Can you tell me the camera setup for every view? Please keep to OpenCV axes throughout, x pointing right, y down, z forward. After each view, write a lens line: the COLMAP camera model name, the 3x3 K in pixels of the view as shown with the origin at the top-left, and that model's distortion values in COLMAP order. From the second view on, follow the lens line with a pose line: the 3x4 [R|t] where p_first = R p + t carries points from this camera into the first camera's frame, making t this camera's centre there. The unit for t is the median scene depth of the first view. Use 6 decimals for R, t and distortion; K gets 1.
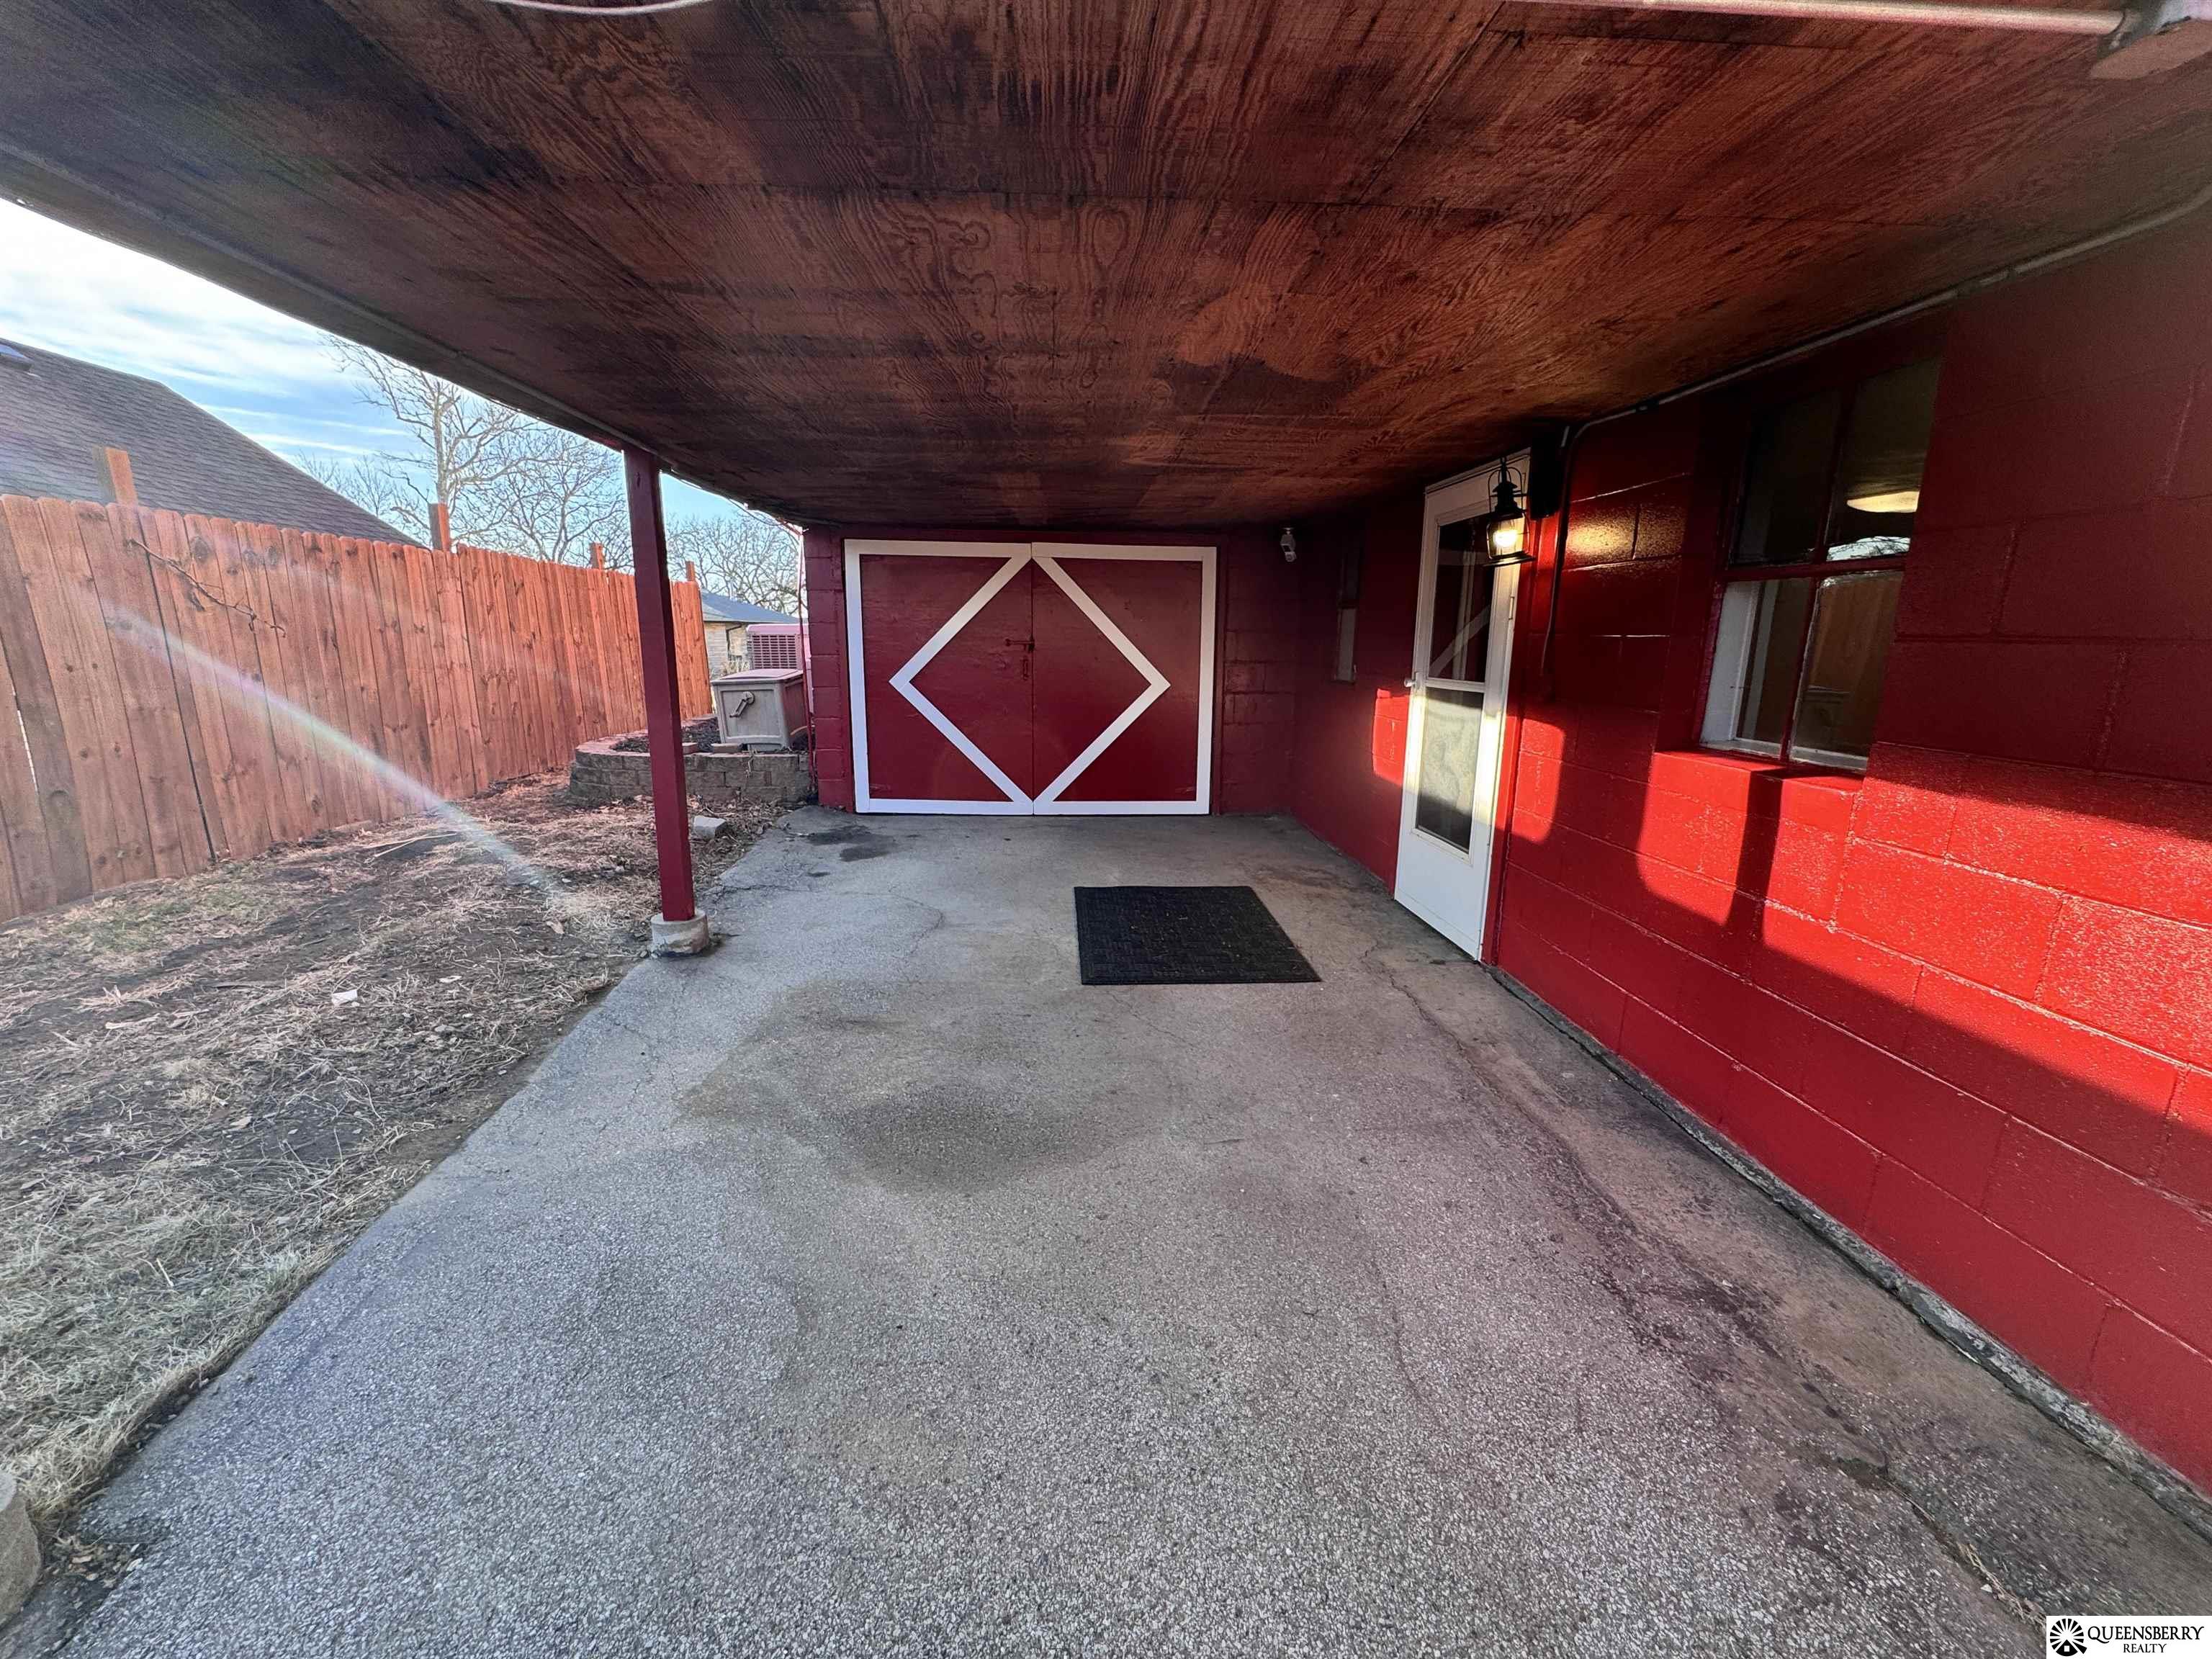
lens RADIAL K [[886.7, 0, 1103.5], [0, 886.7, 829.9], [0, 0, 1]] dist [-0.003236, 0.000097]
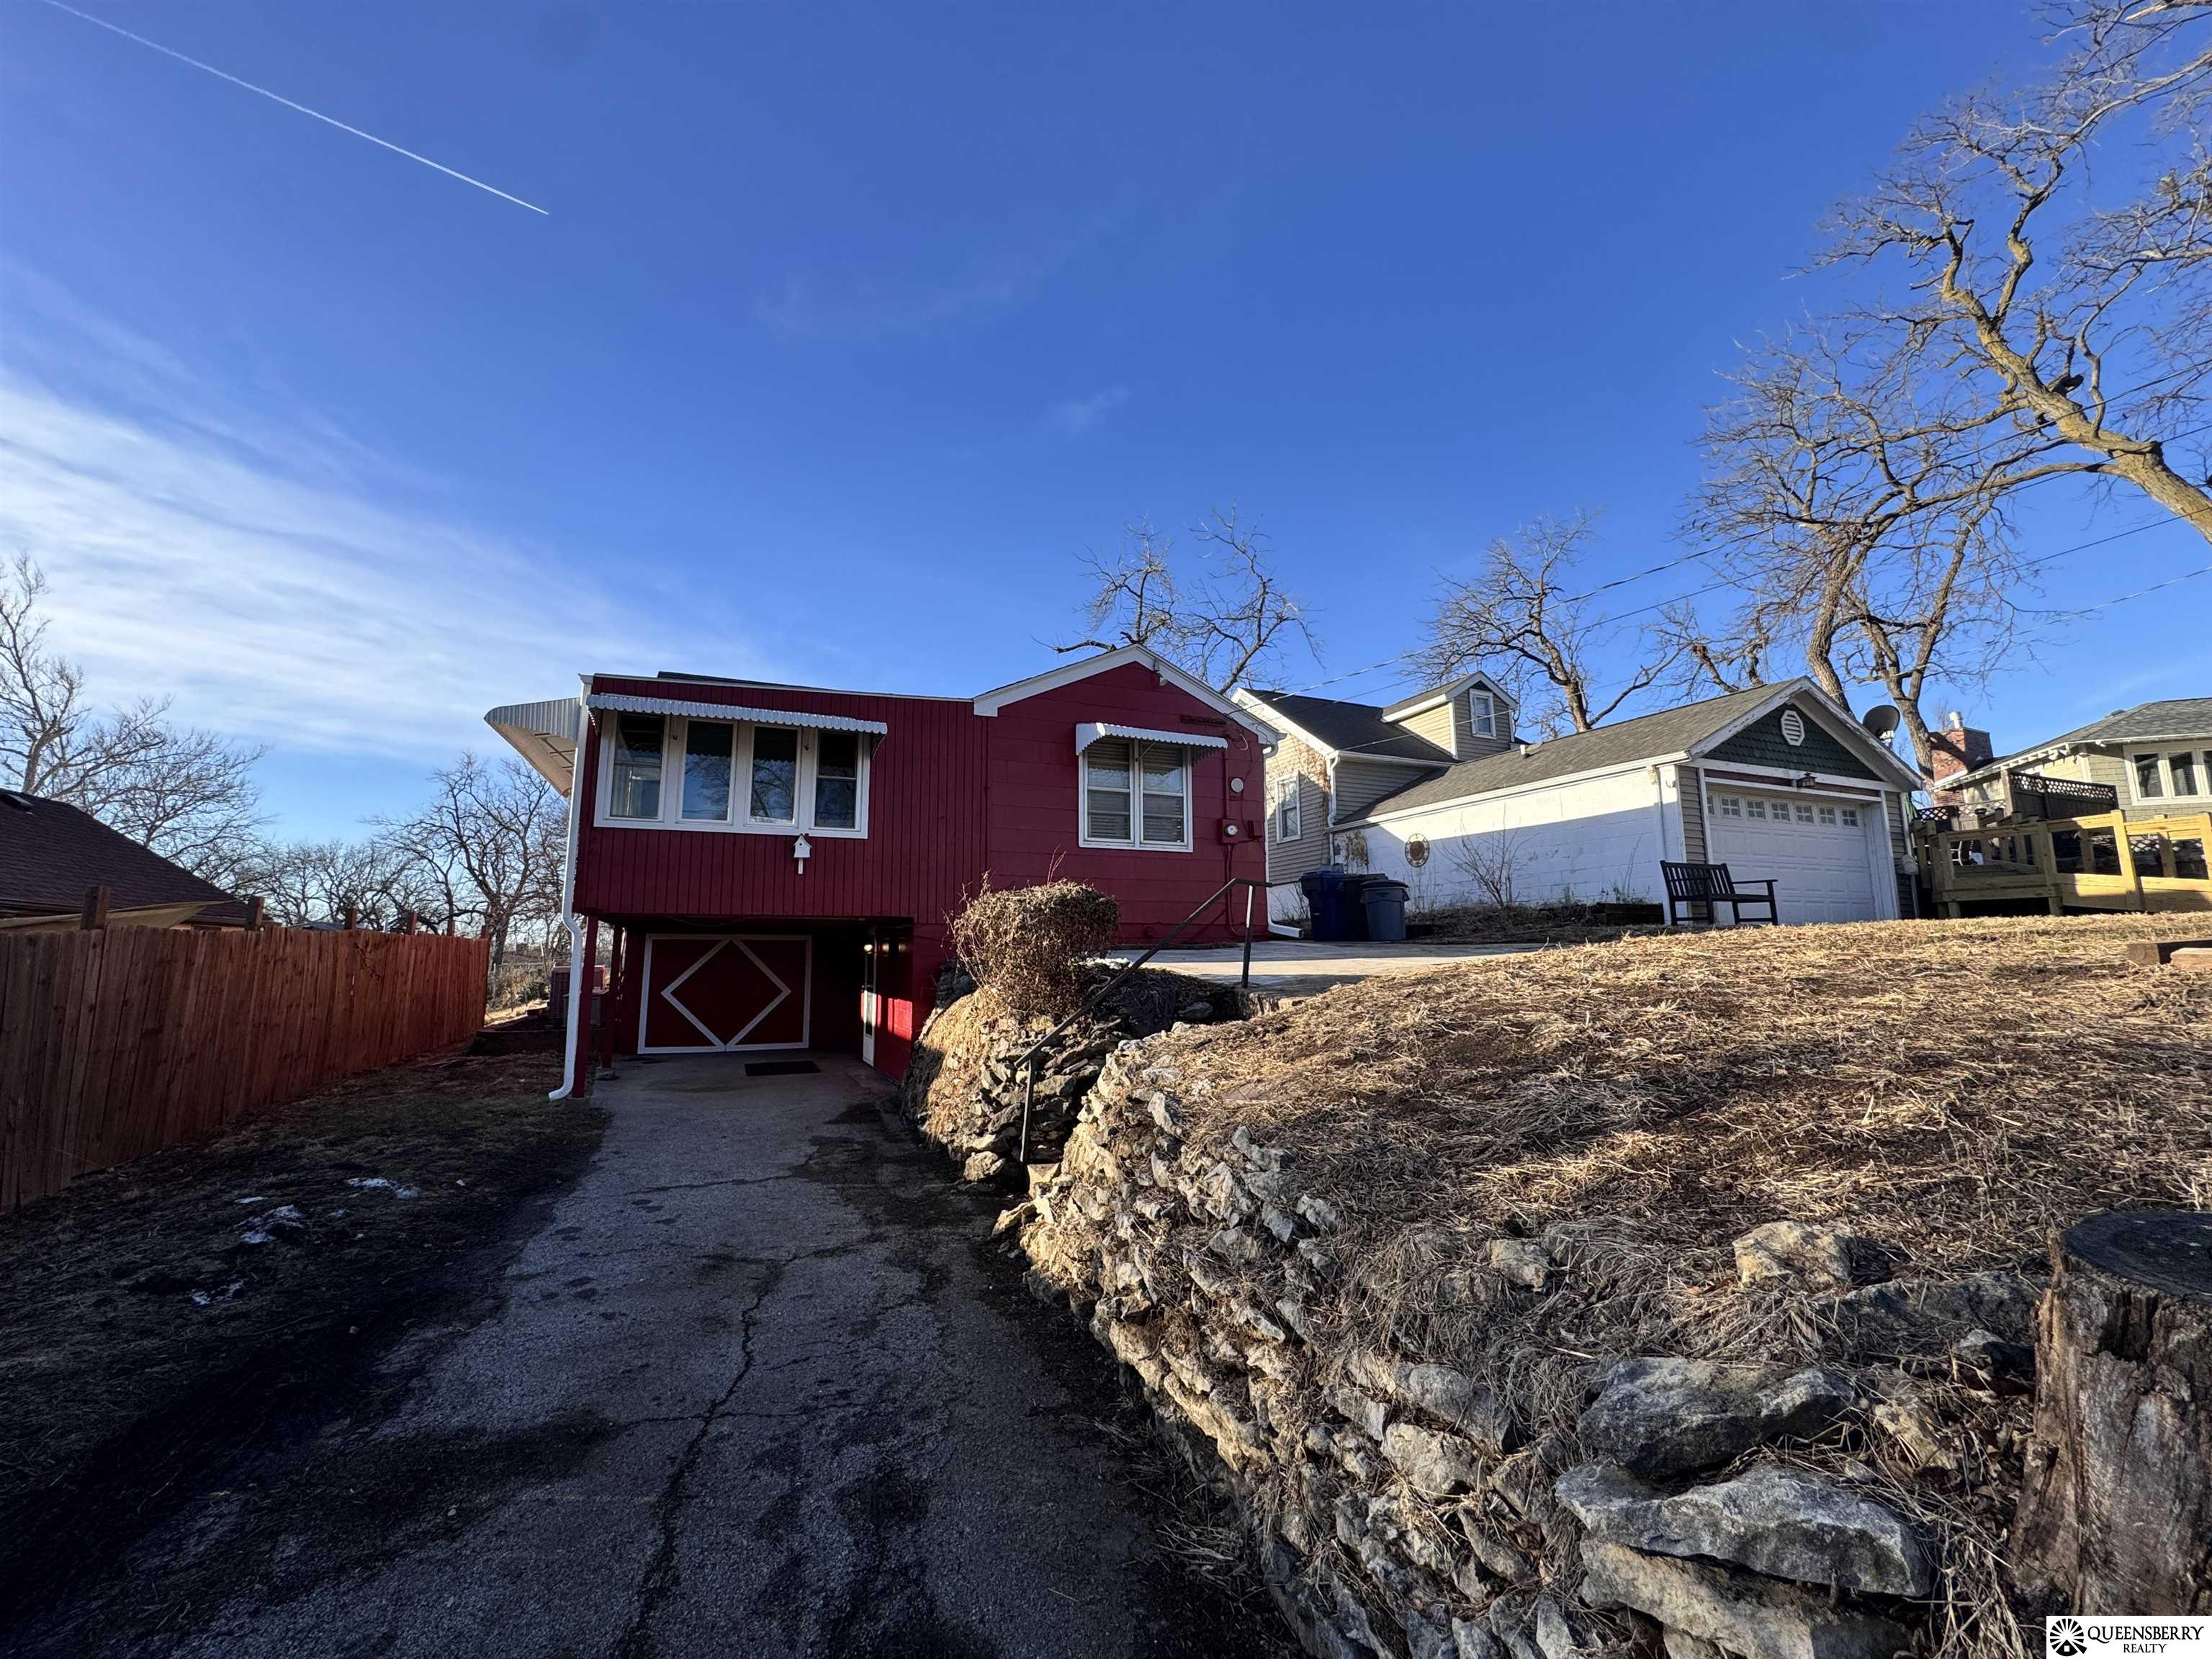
lens RADIAL K [[875.5, 0, 1098.1], [0, 875.5, 856.8], [0, 0, 1]] dist [-0.001250, 0.000121]
pose [[0.938845, 0.025342, 0.343406, 0.034193], [0.086928, 0.947543, -0.307582, 0.287036], [-0.333186, 0.318623, 0.887393, -1.466450]]
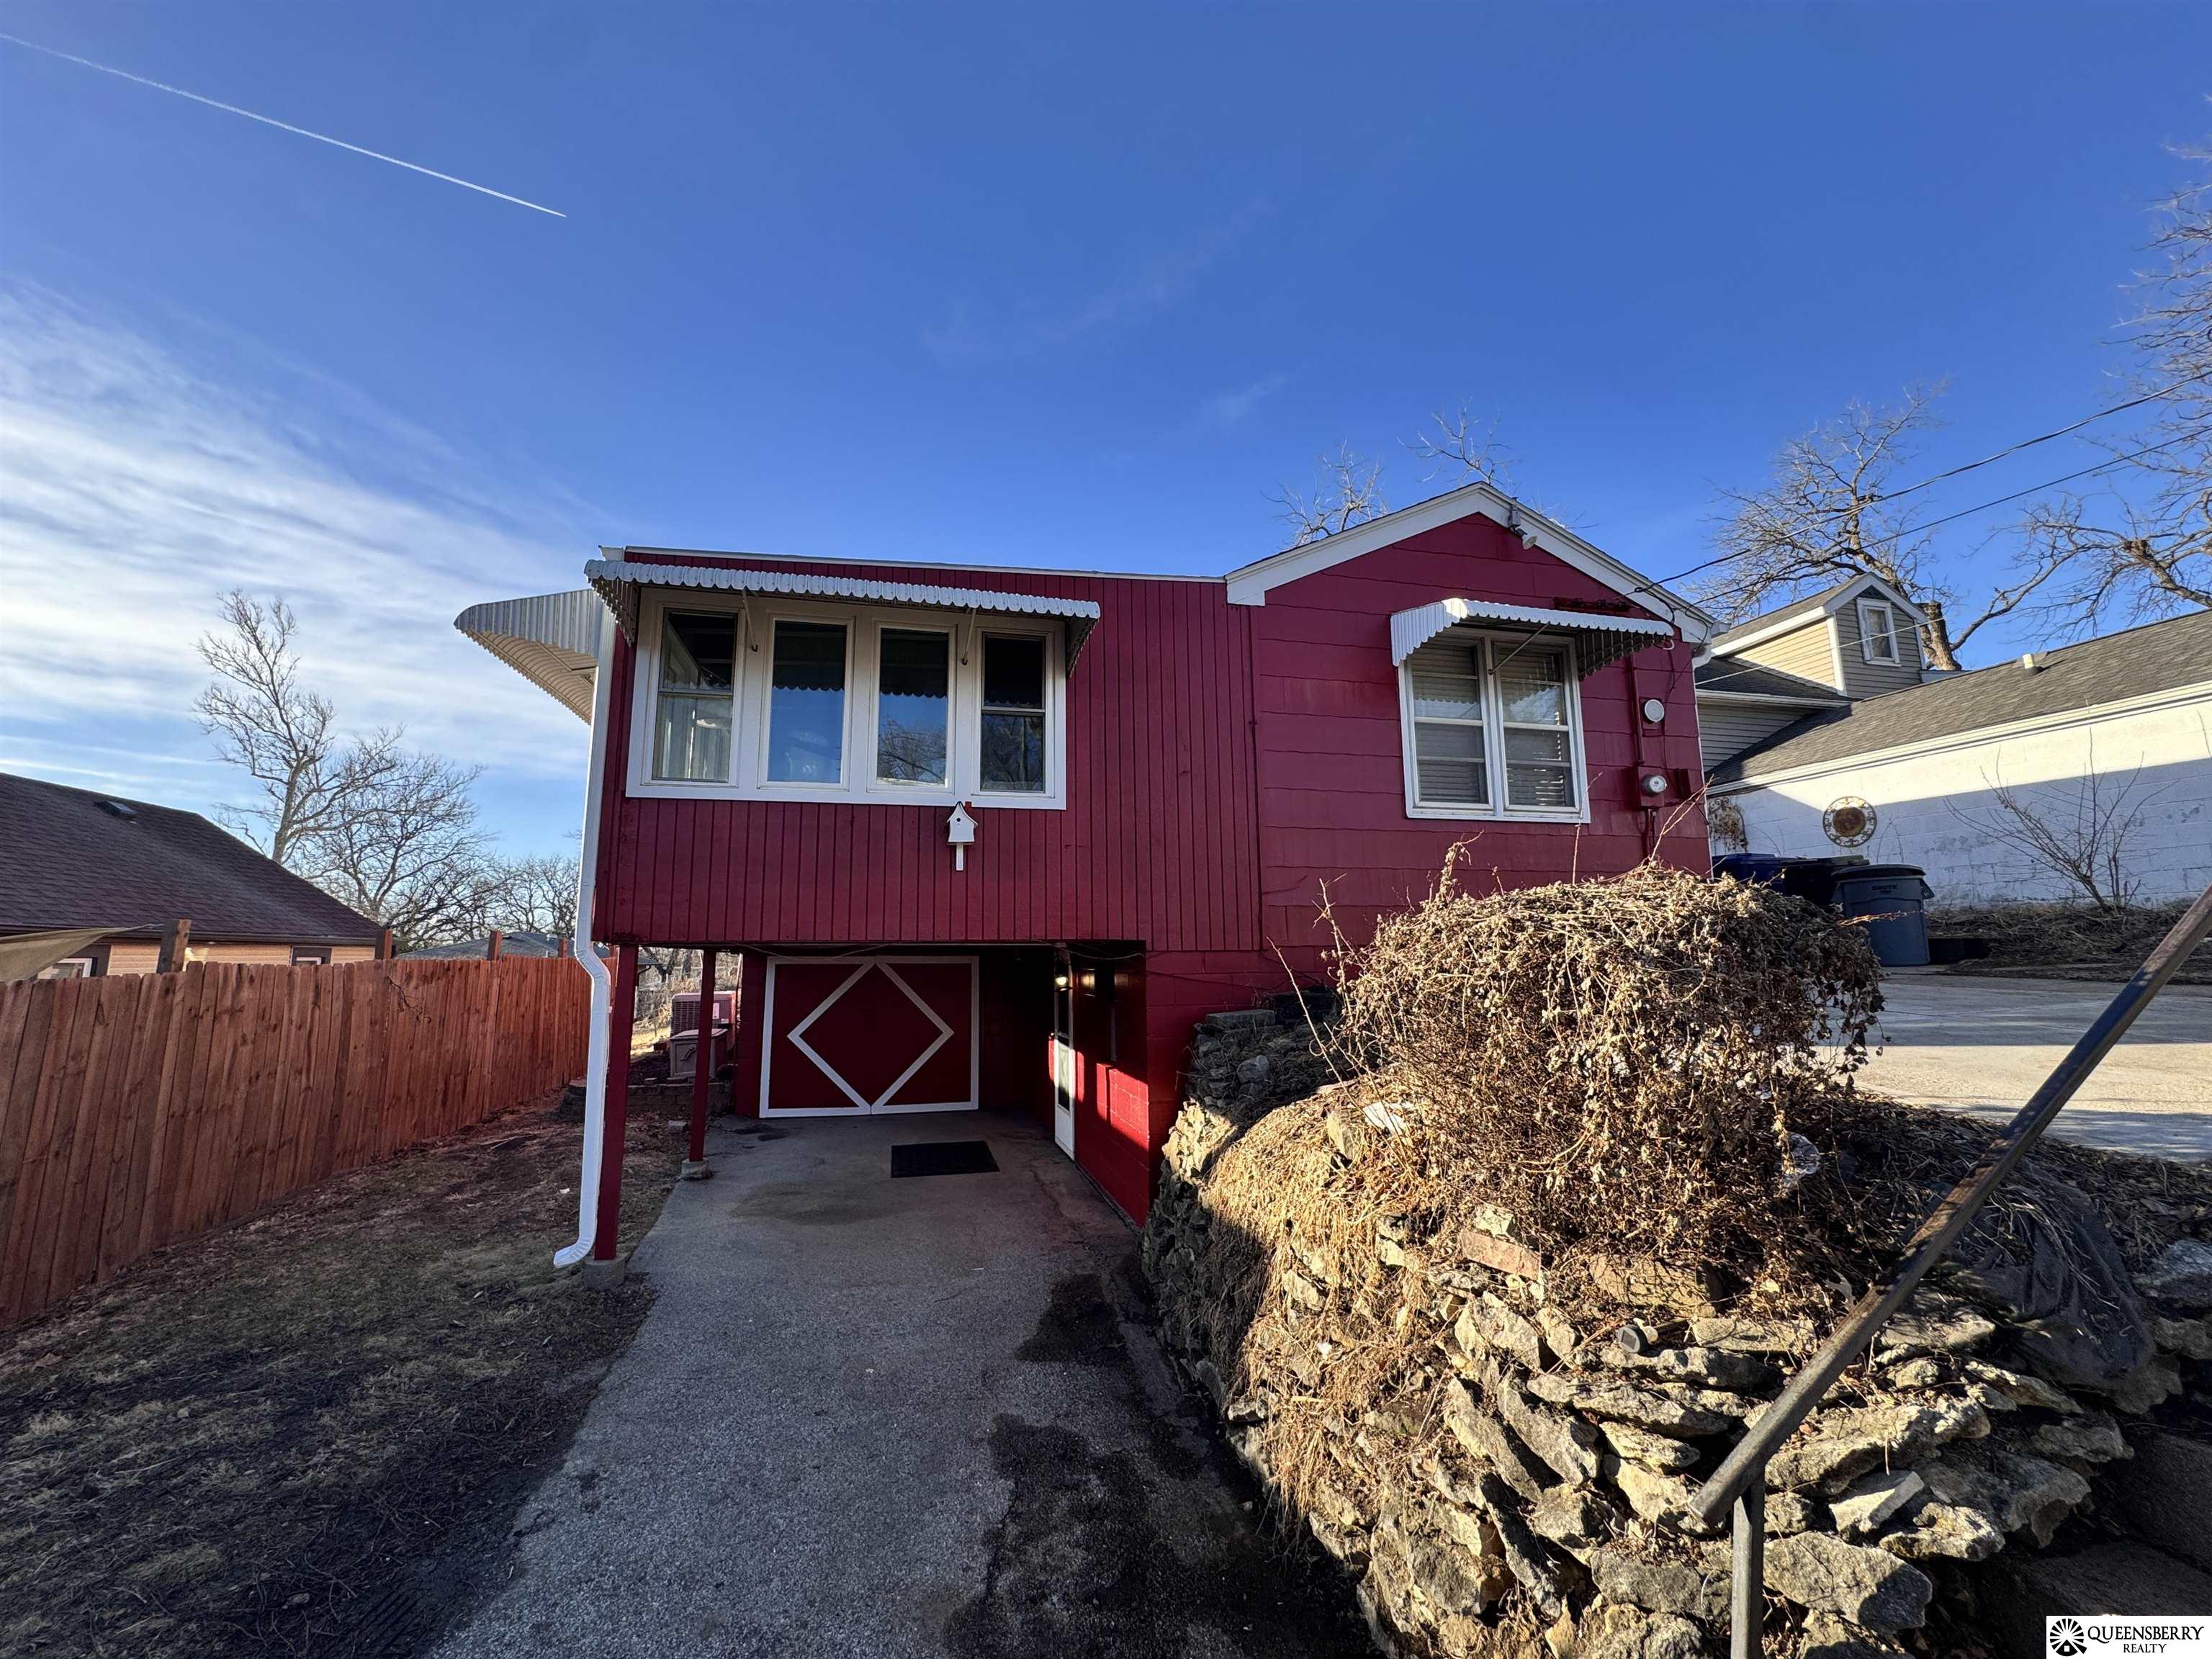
lens RADIAL K [[886.7, 0, 1103.5], [0, 886.7, 829.9], [0, 0, 1]] dist [-0.003236, 0.000097]
pose [[0.984767, 0.007997, 0.173696, 0.059378], [0.053744, 0.936028, -0.347797, 0.087275], [-0.165366, 0.351834, 0.921340, -0.808197]]
